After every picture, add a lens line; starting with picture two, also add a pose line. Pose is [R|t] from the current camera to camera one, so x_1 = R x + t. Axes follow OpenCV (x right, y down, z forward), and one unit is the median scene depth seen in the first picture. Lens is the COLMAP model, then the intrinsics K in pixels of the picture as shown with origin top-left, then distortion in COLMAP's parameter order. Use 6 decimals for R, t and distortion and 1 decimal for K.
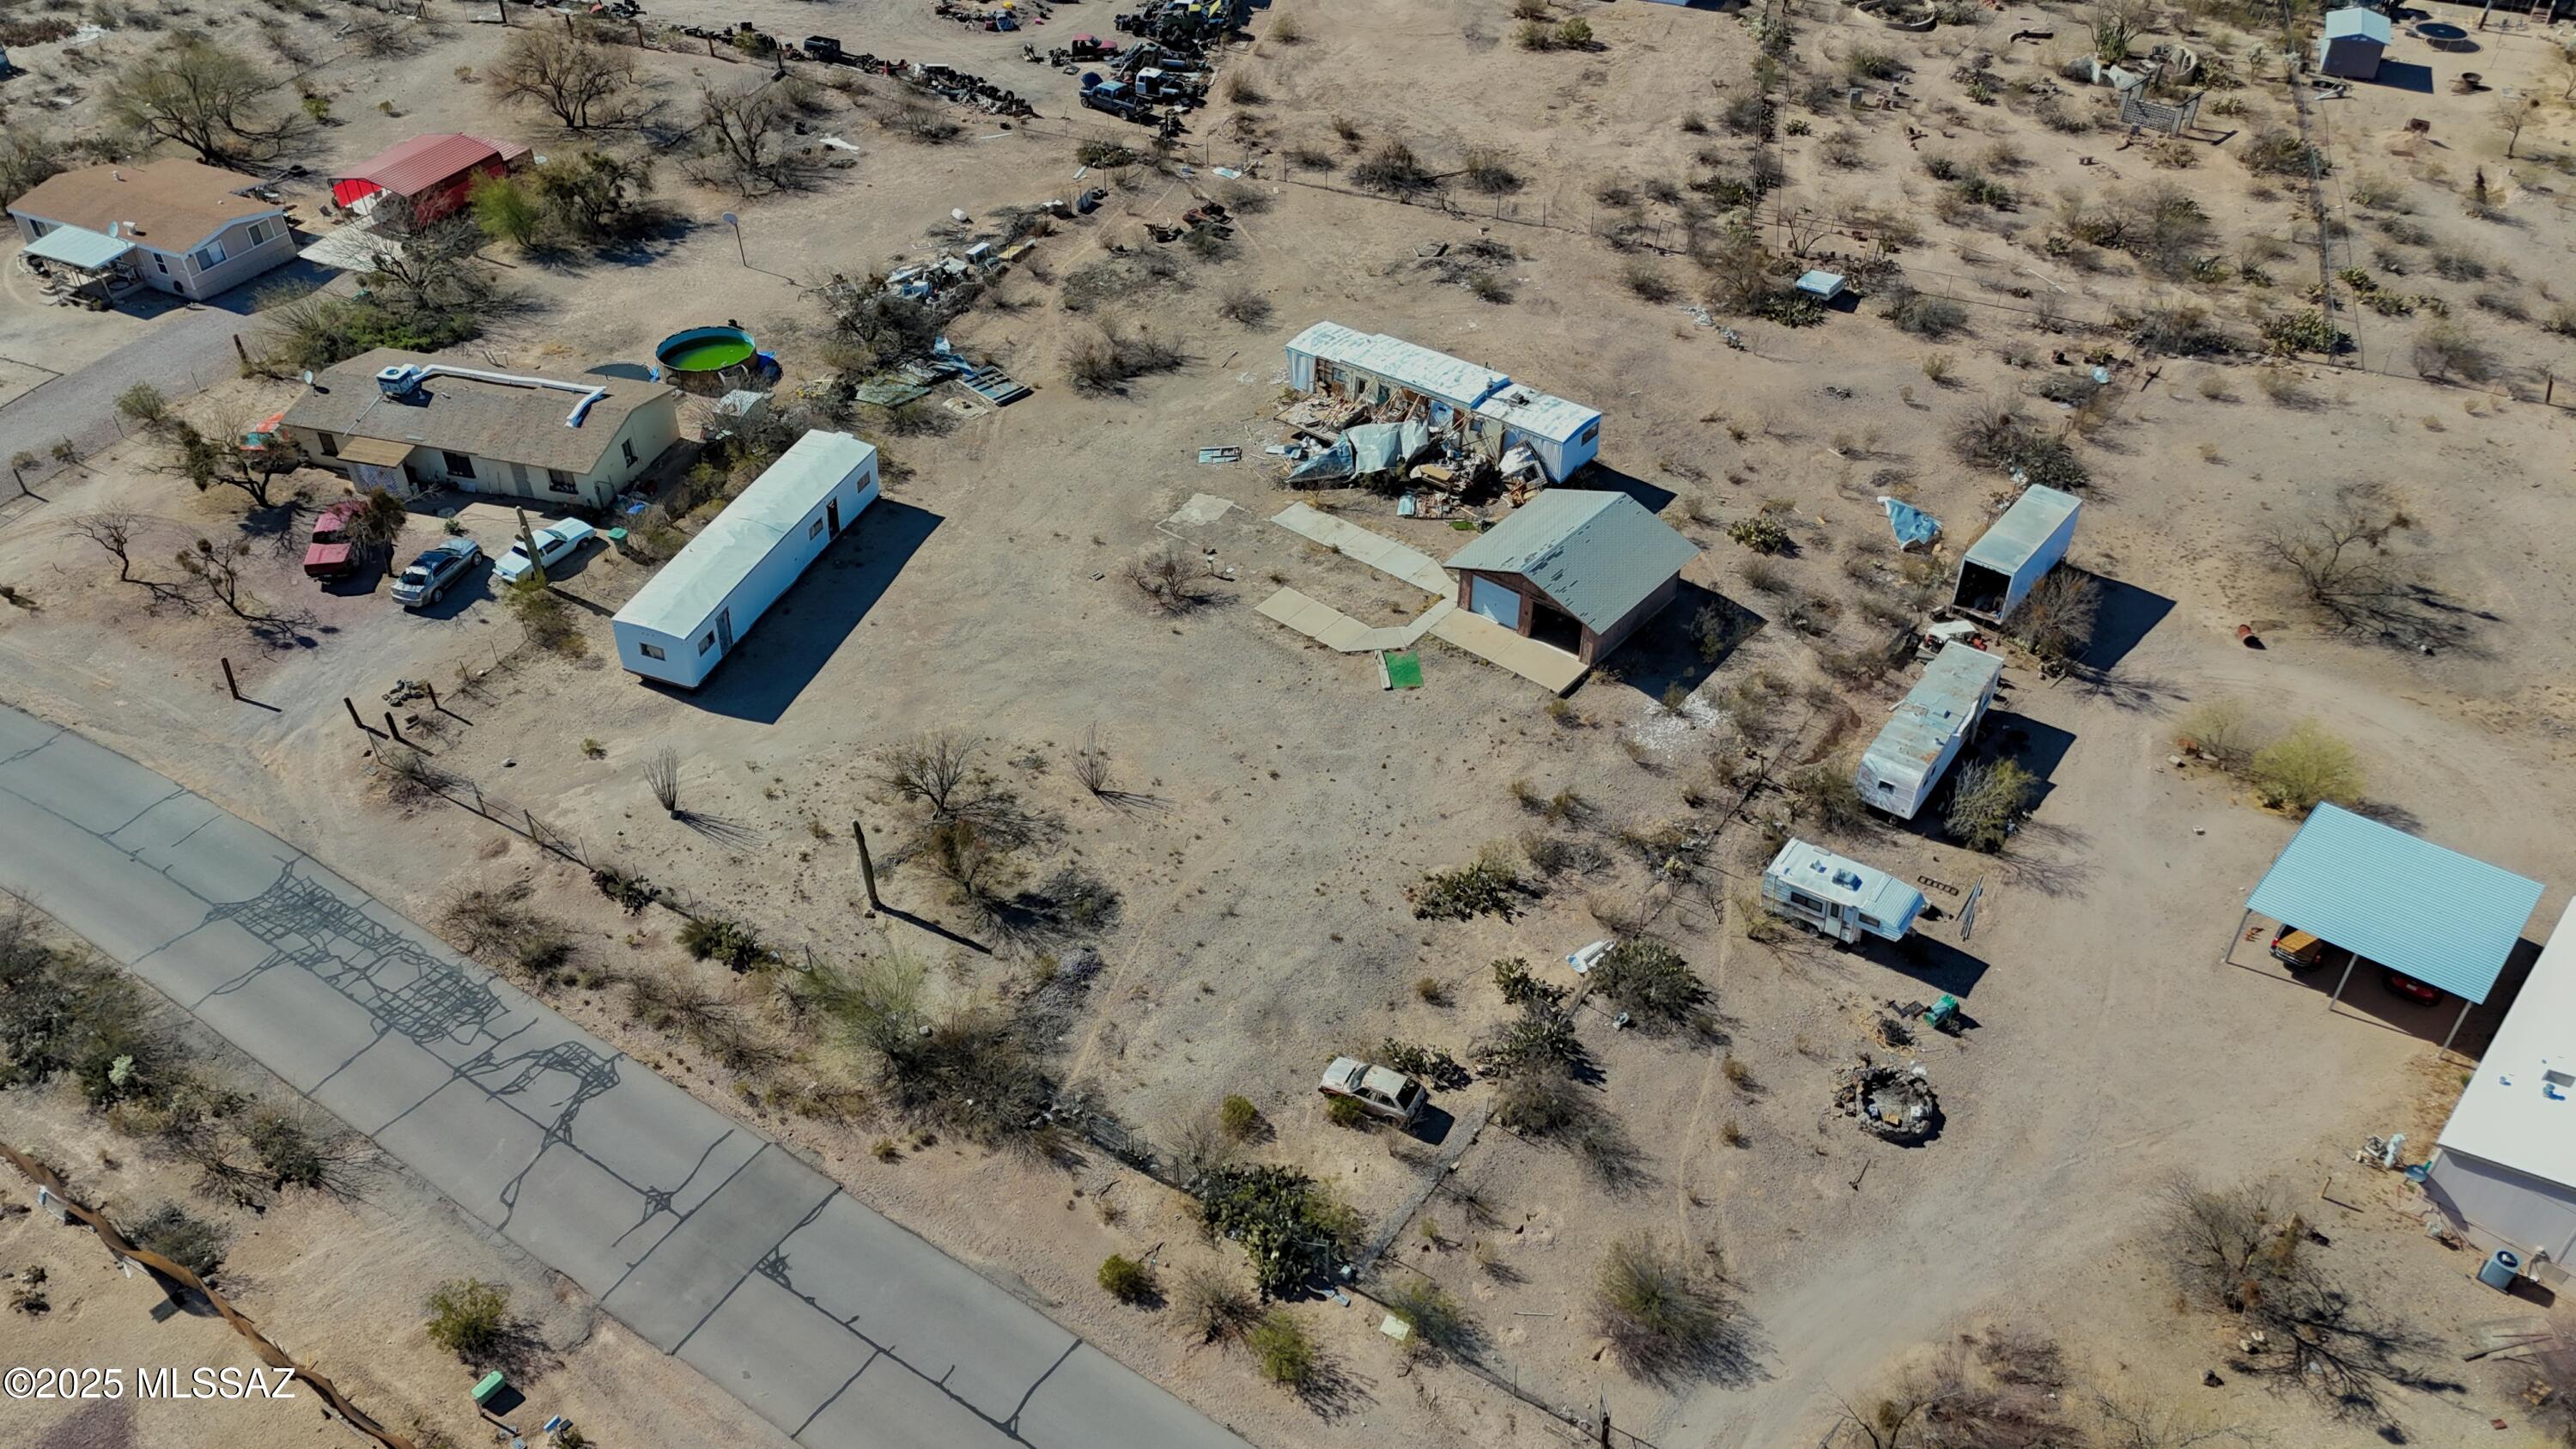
lens RADIAL K [[1885.4, 0, 1288.0], [0, 1885.4, 724.5], [0, 0, 1]] dist [0.078232, -0.071178]
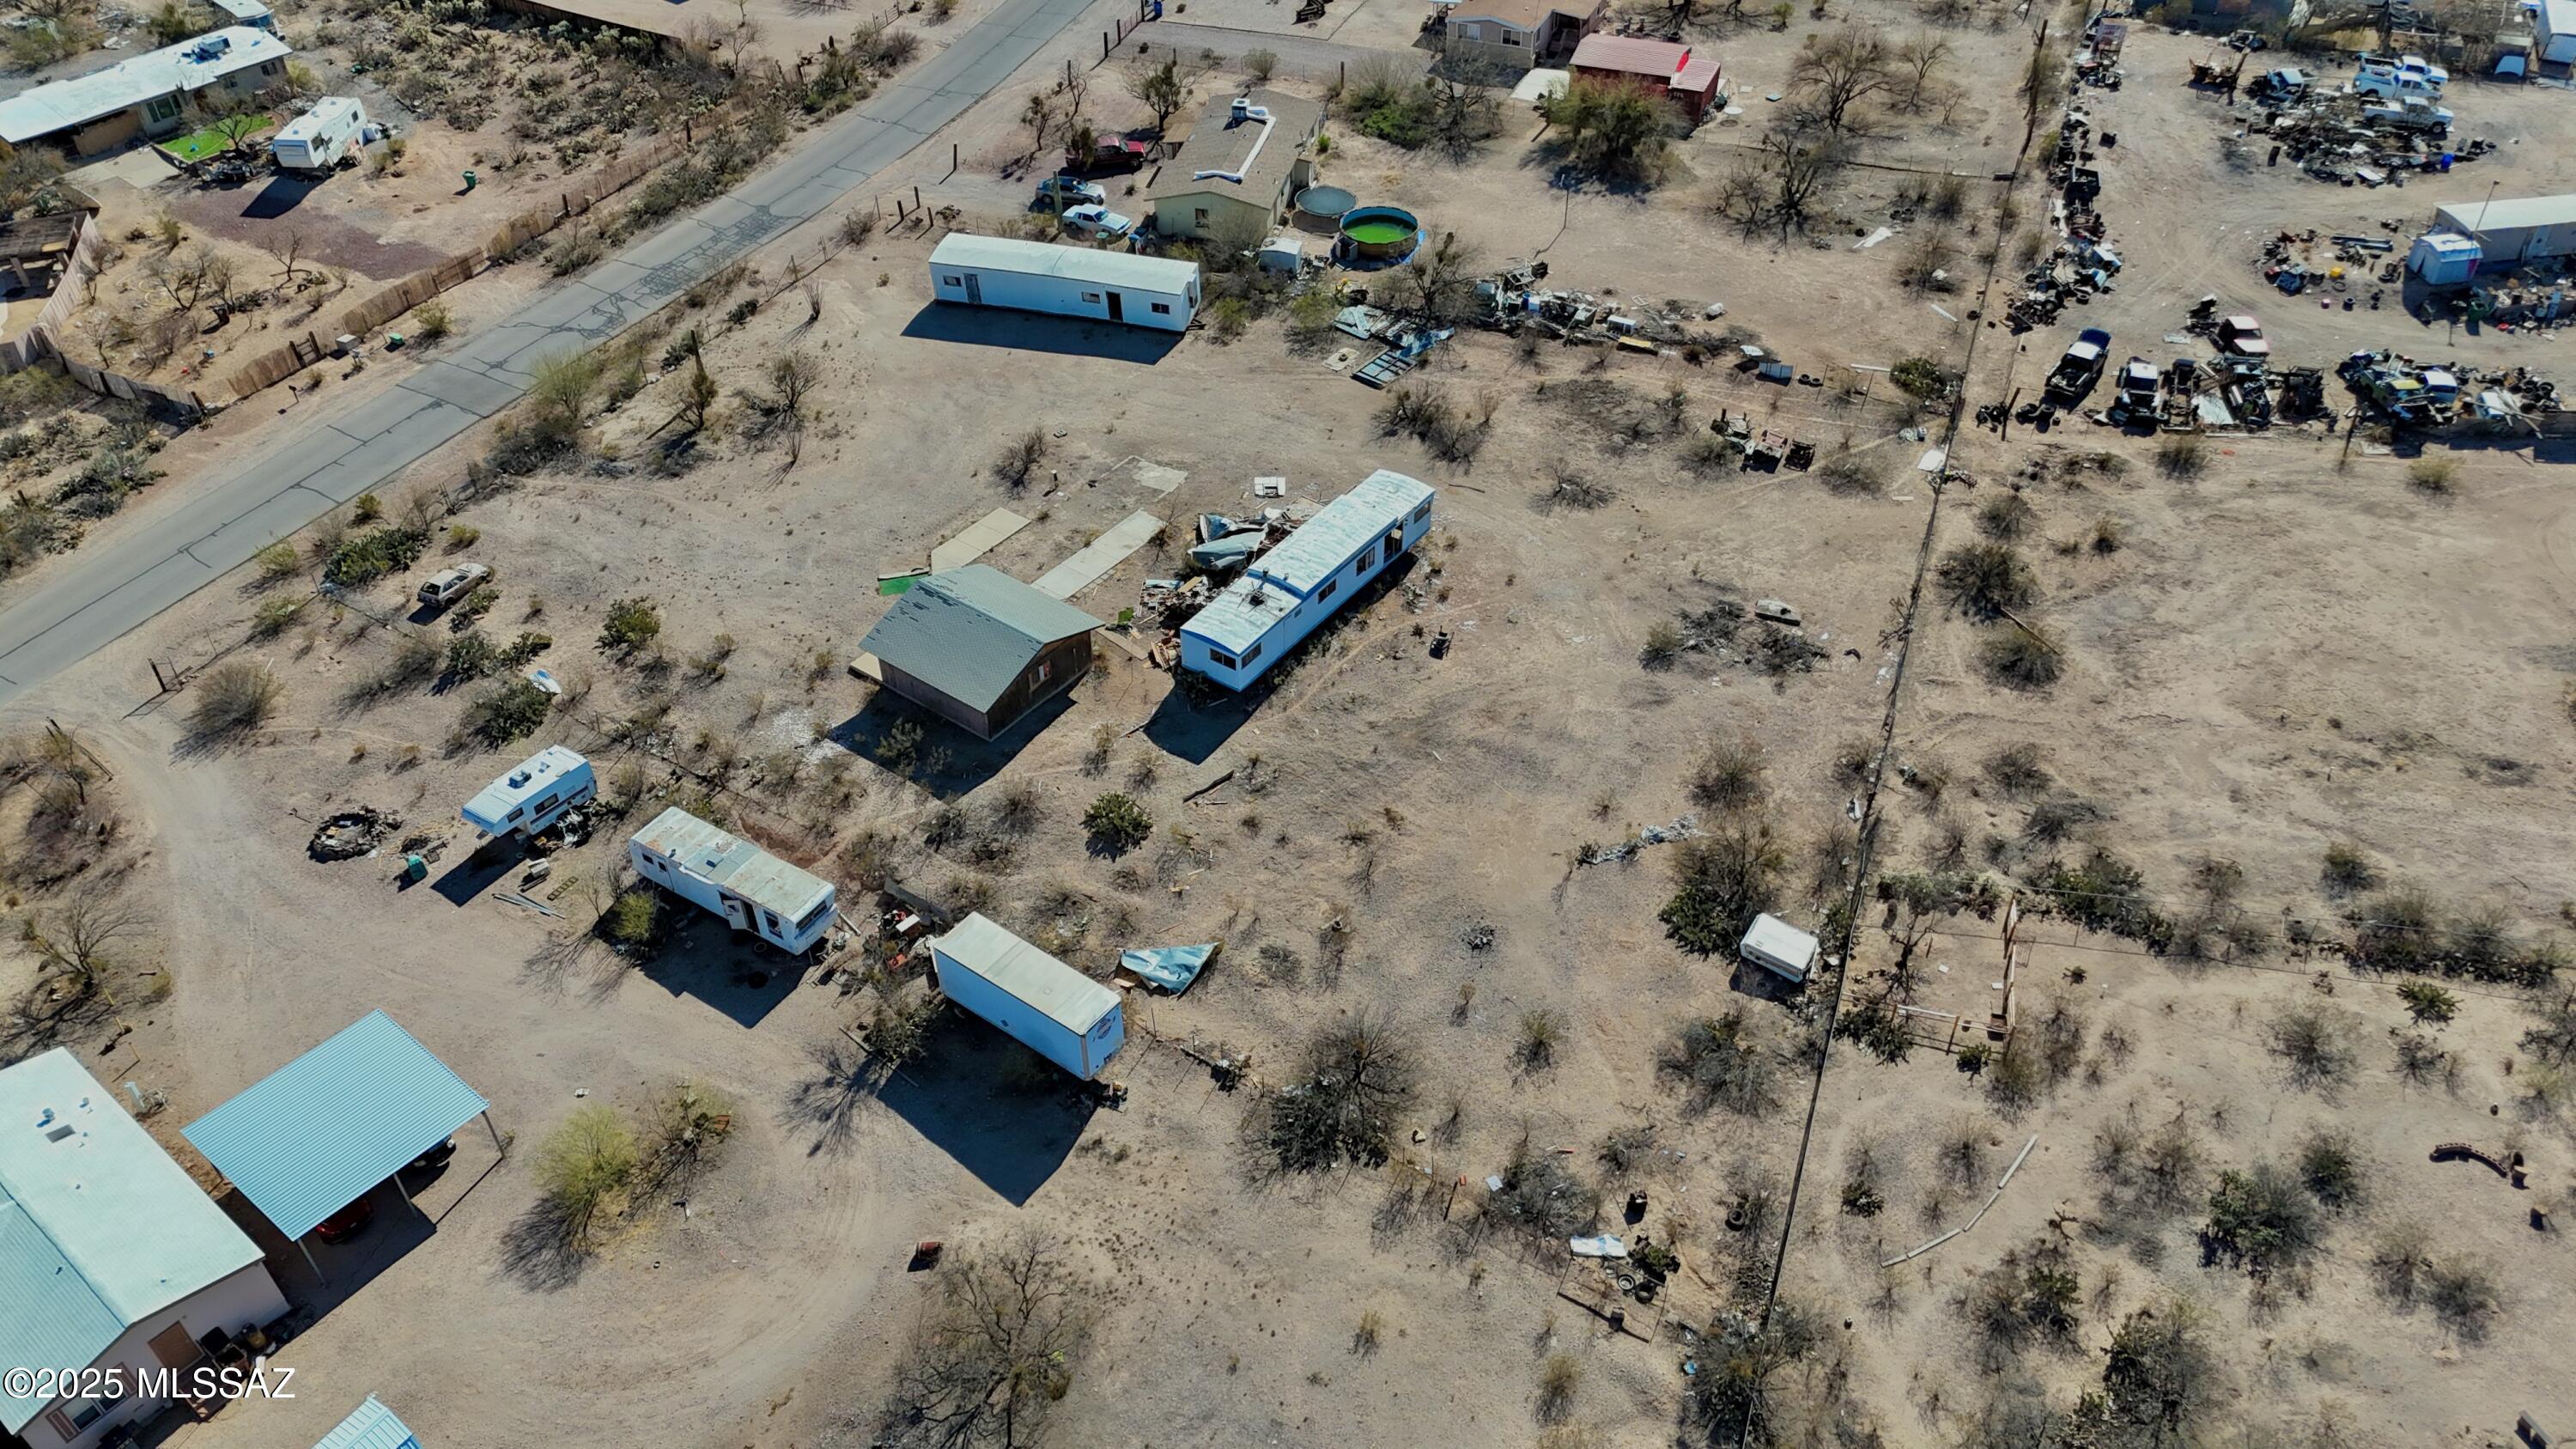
lens RADIAL K [[1885.4, 0, 1288.0], [0, 1885.4, 724.5], [0, 0, 1]] dist [0.078232, -0.071178]
pose [[0.050639, 0.656173, -0.752909, 0.985679], [-0.617568, 0.613040, 0.492739, -0.682107], [0.784886, 0.440021, 0.436275, 0.687844]]
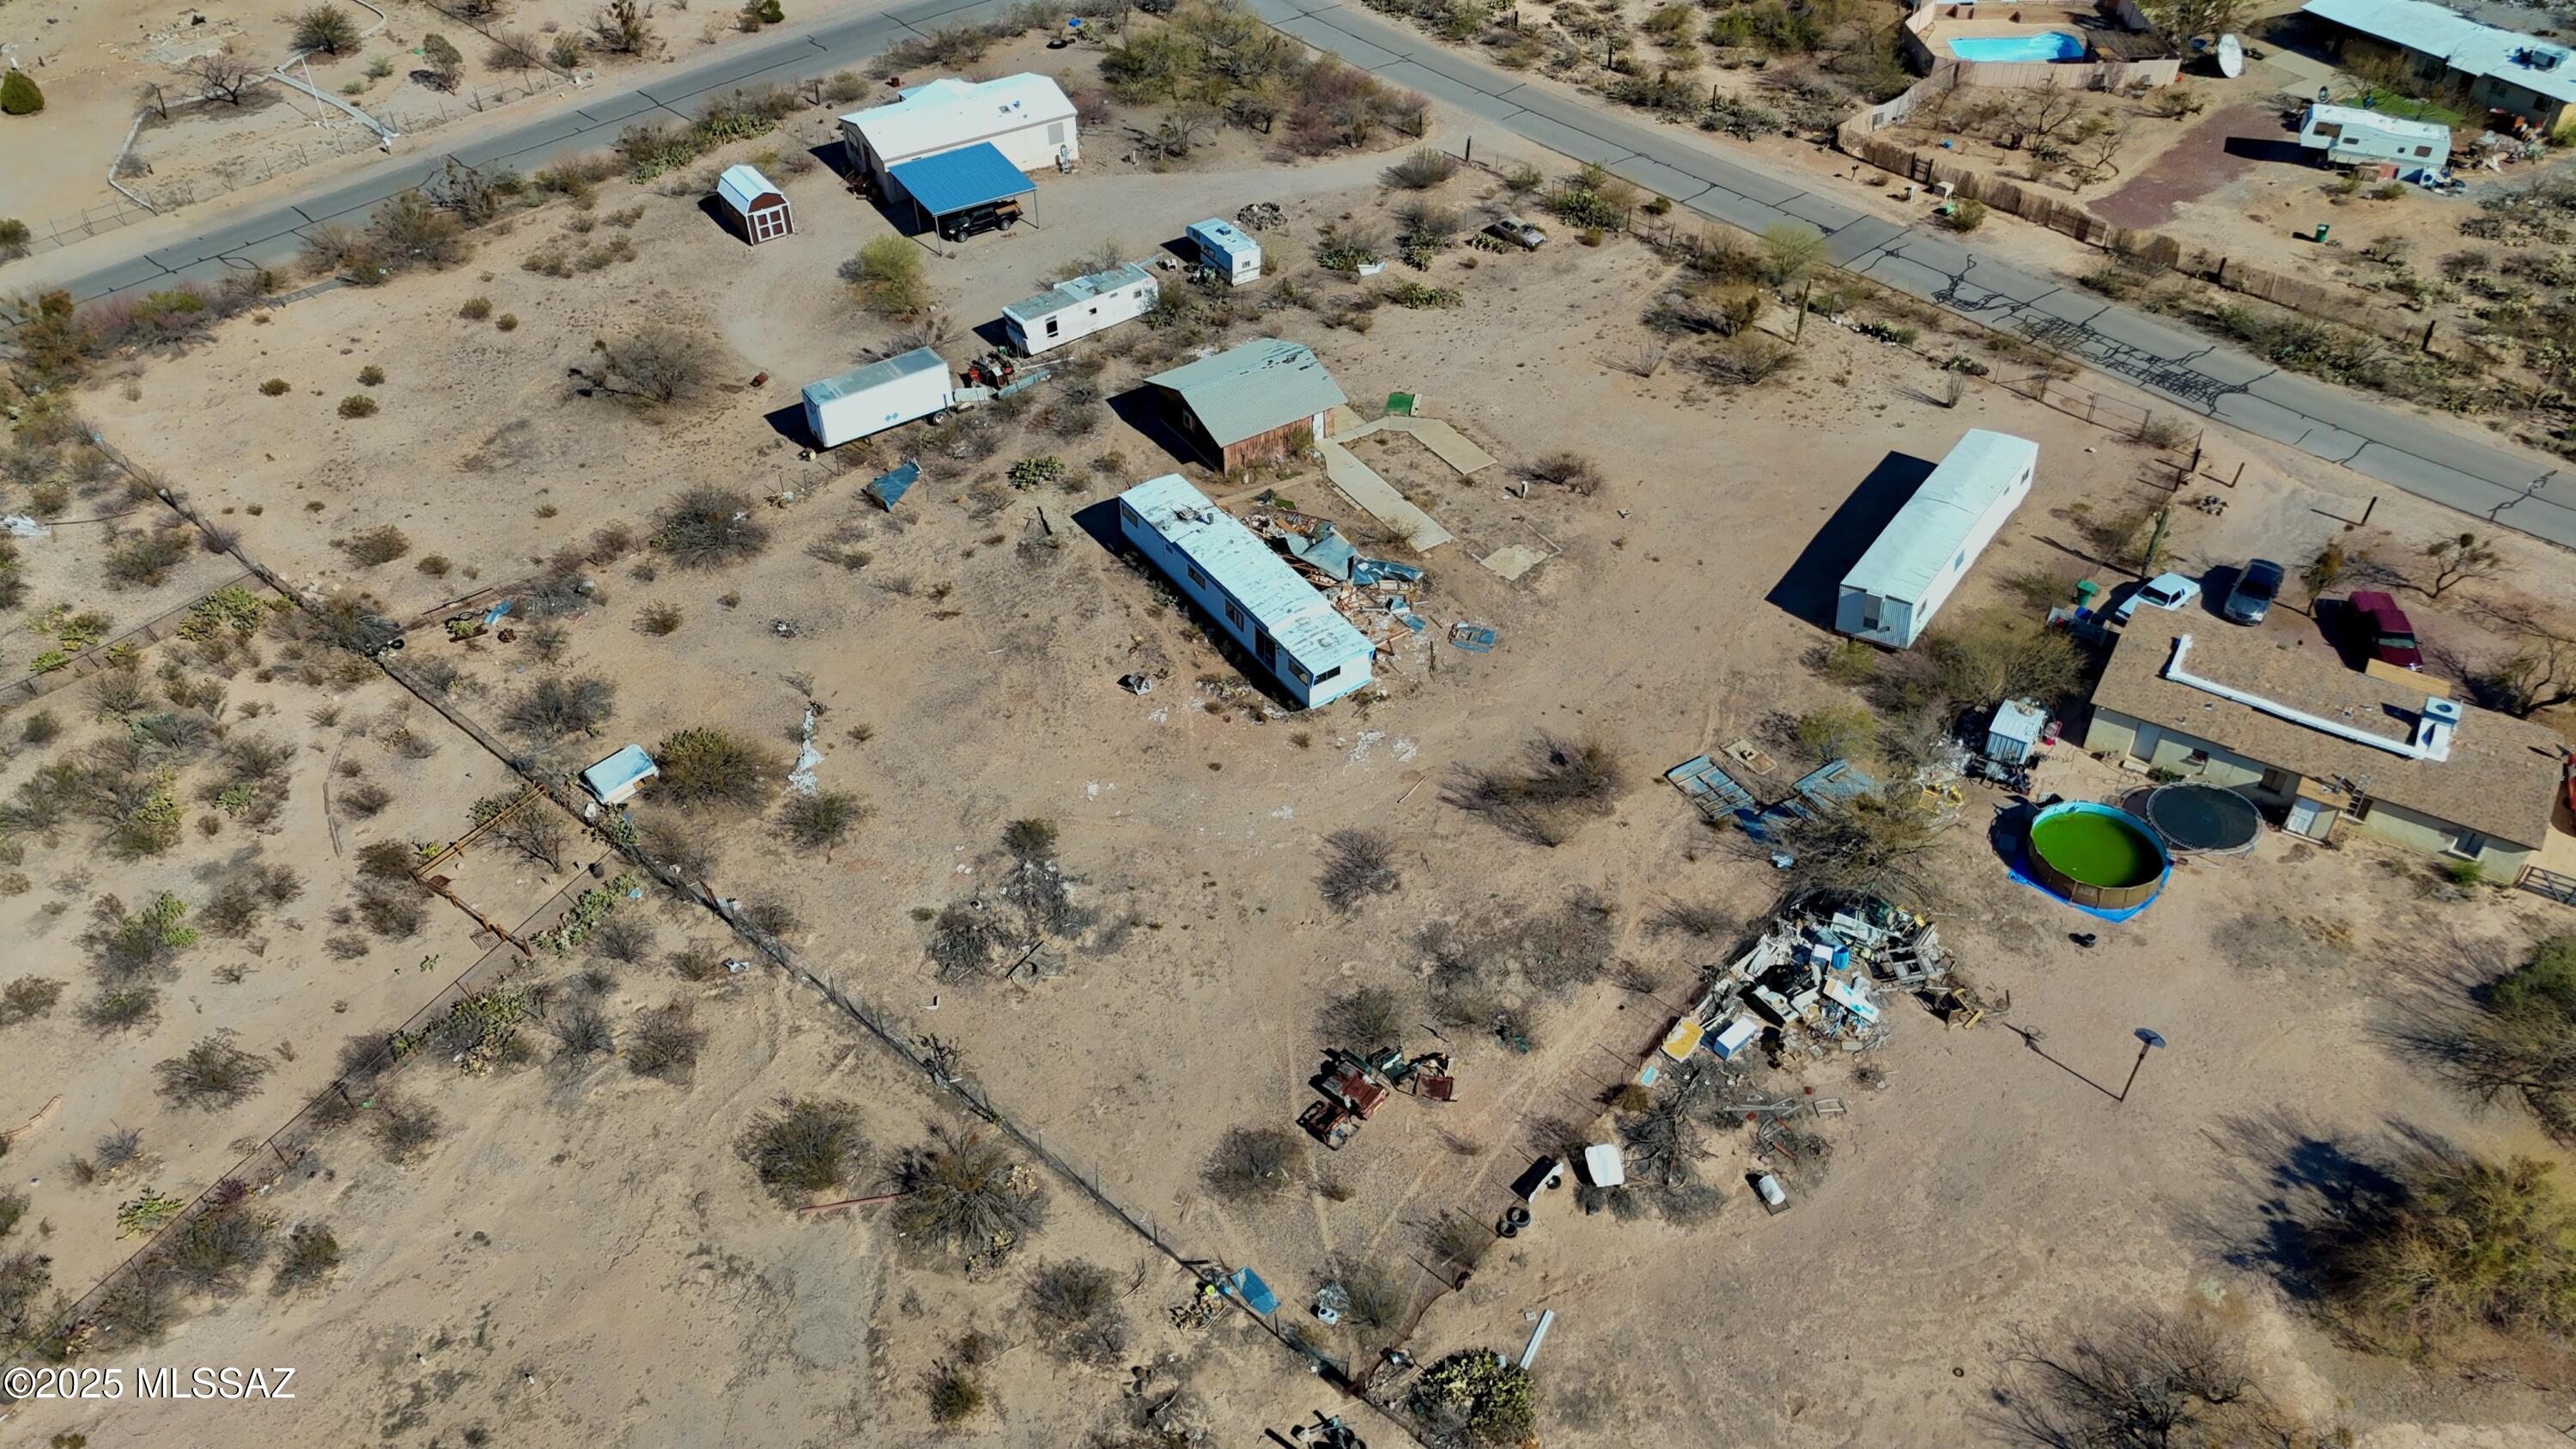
lens RADIAL K [[1885.4, 0, 1288.0], [0, 1885.4, 724.5], [0, 0, 1]] dist [0.078232, -0.071178]
pose [[-0.956355, -0.172991, 0.235498, -0.203887], [0.201355, 0.193900, 0.960135, -1.216215], [-0.211757, 0.965648, -0.150605, 1.380522]]
